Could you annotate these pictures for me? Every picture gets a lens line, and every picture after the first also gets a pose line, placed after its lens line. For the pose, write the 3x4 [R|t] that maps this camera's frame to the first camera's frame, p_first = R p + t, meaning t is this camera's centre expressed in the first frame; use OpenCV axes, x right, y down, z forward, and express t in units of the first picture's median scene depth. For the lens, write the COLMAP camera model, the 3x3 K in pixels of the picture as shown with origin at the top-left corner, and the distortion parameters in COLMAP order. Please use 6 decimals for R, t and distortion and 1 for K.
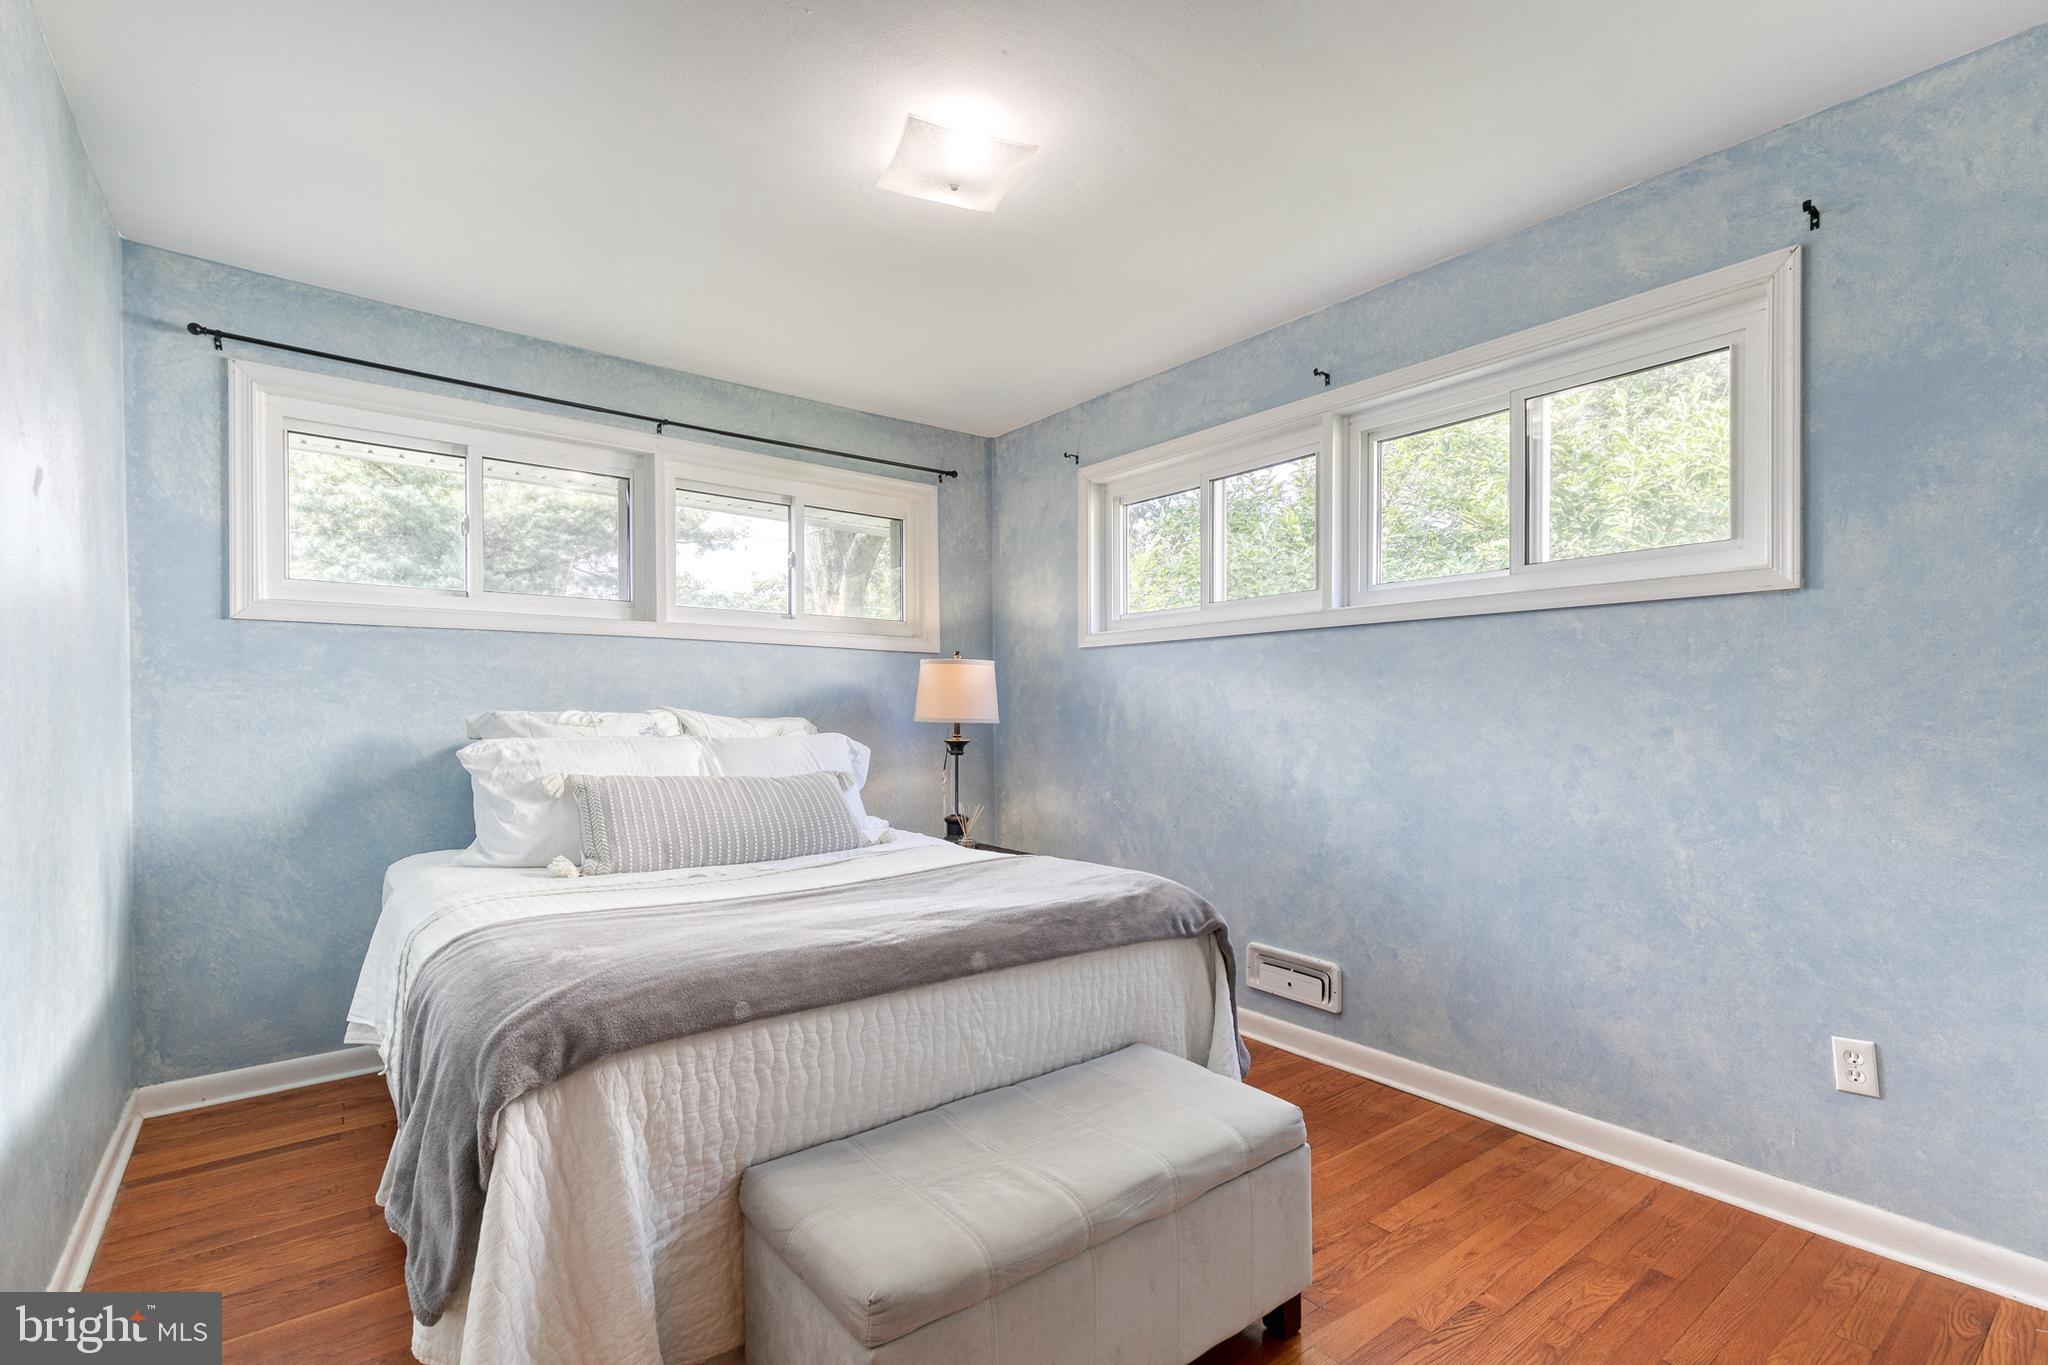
lens RADIAL K [[927.3, 0, 1037.8], [0, 927.3, 685.6], [0, 0, 1]] dist [0.010098, -0.001056]
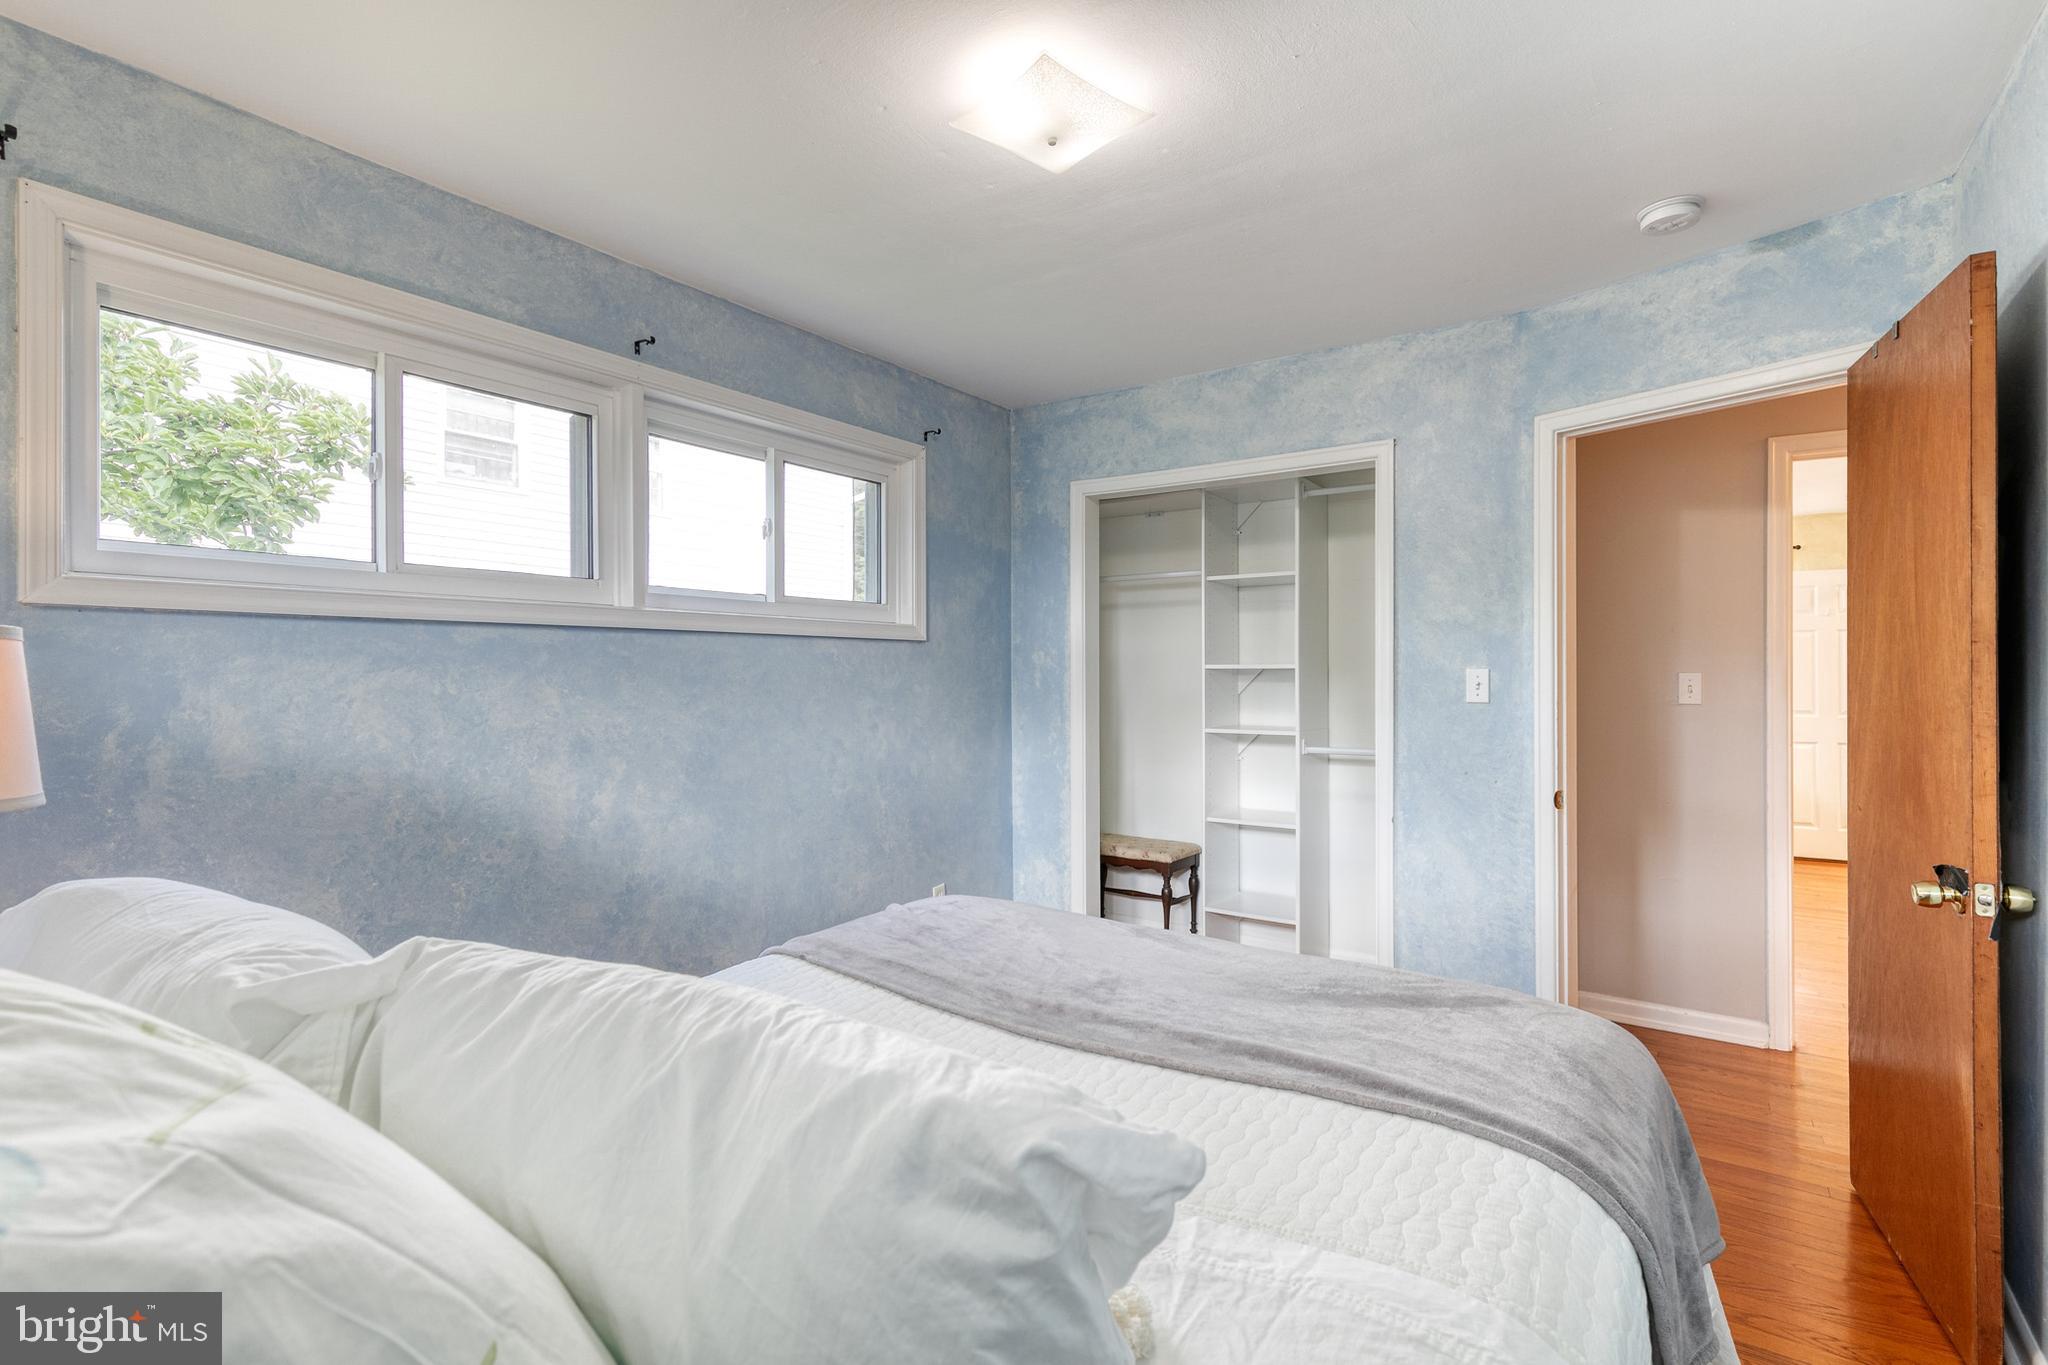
lens RADIAL K [[927.3, 0, 1037.8], [0, 927.3, 685.6], [0, 0, 1]] dist [0.010098, -0.001056]
pose [[-0.278463, 0.012318, 0.960368, -0.653428], [-0.000604, 0.999915, -0.013000, 0.002973], [-0.960447, -0.004200, -0.278432, 0.898891]]
